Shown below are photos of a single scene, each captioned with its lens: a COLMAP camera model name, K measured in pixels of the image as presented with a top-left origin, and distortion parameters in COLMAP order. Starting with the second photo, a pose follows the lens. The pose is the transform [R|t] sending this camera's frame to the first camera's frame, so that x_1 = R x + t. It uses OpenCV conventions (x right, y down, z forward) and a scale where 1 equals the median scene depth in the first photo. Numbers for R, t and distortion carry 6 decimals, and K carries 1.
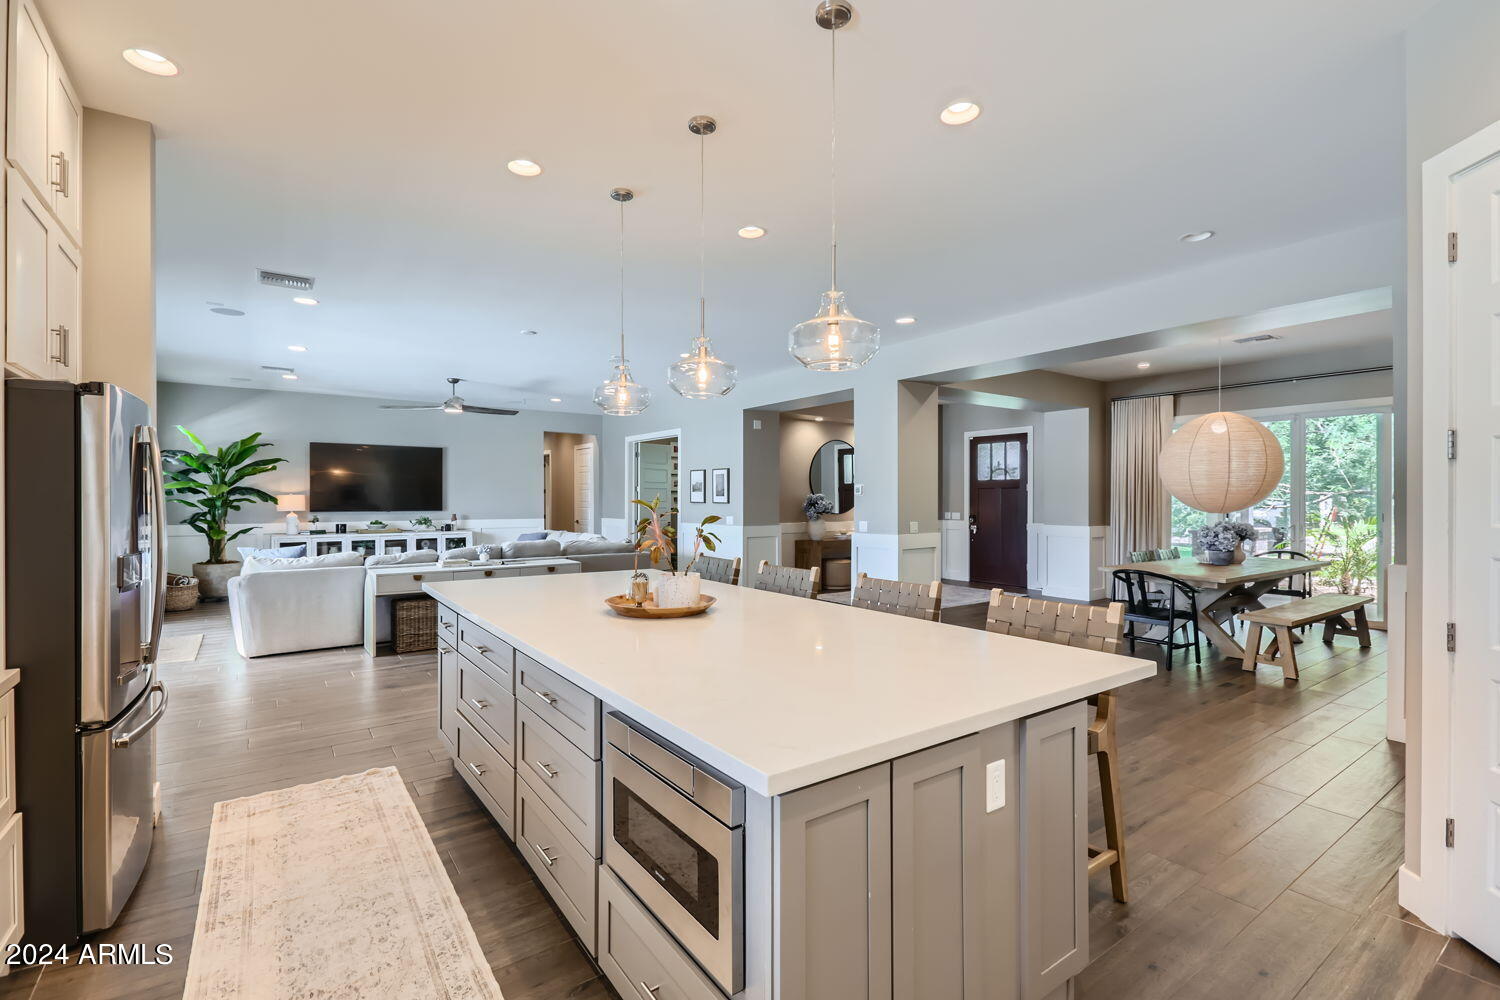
lens RADIAL K [[676.6, 0, 750.0], [0, 676.6, 500.0], [0, 0, 1]] dist [0.000717, 0.000240]
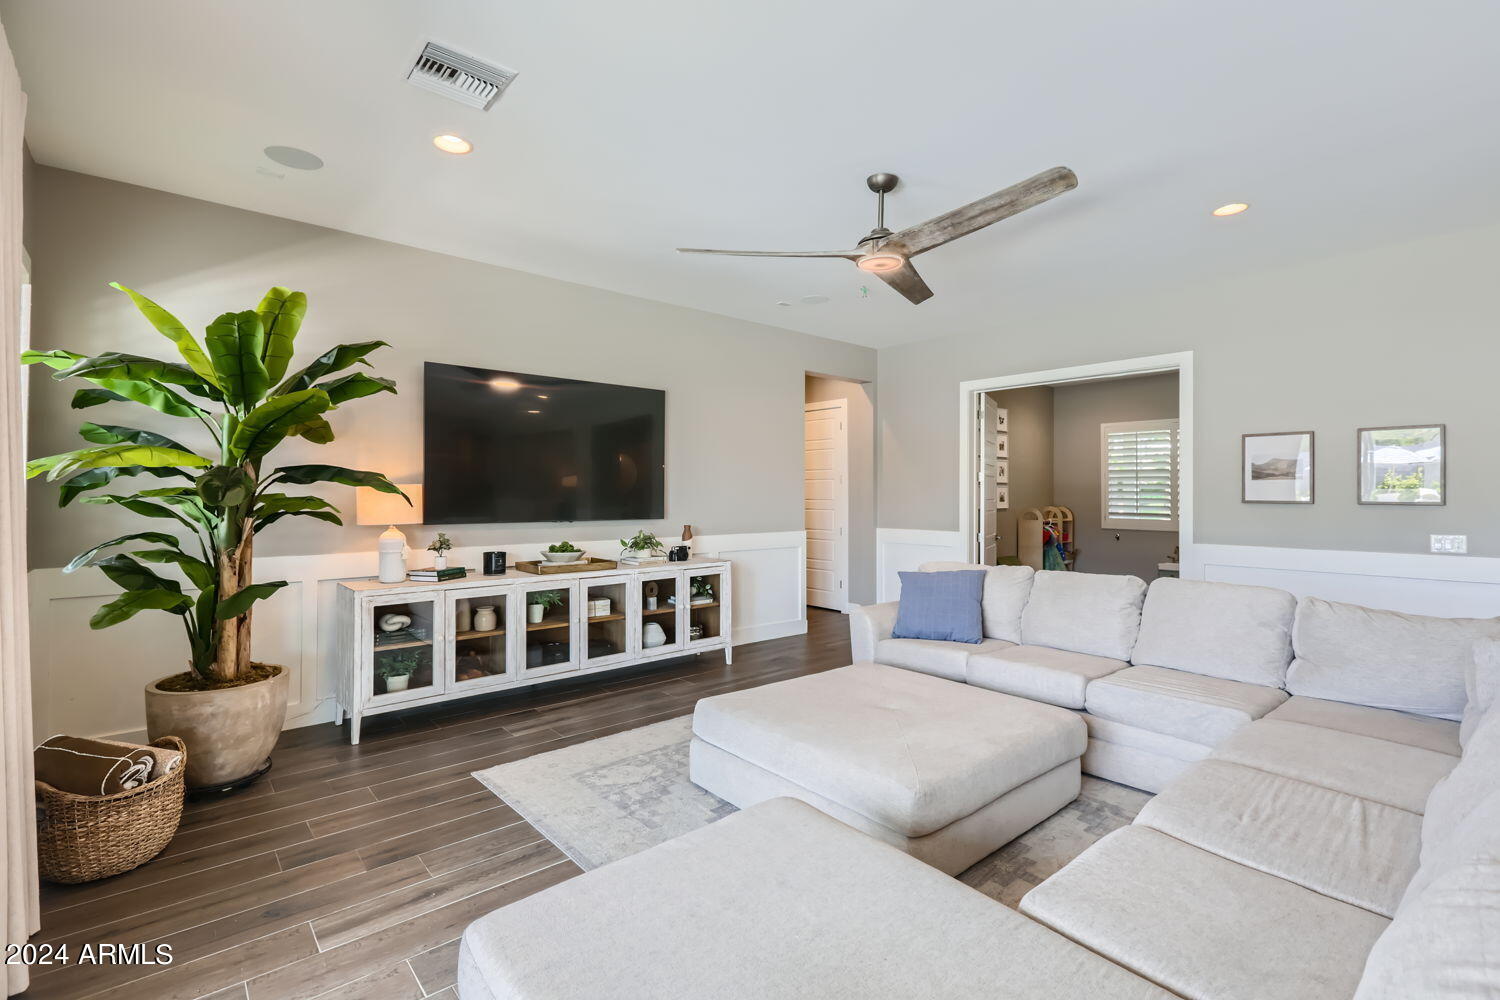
lens RADIAL K [[676.6, 0, 750.0], [0, 676.6, 500.0], [0, 0, 1]] dist [0.000717, 0.000240]
pose [[0.994847, 0.000482, 0.101387, -0.486078], [-0.000960, 0.999989, 0.004660, 0.000036], [-0.101383, -0.004733, 0.994836, 0.554477]]
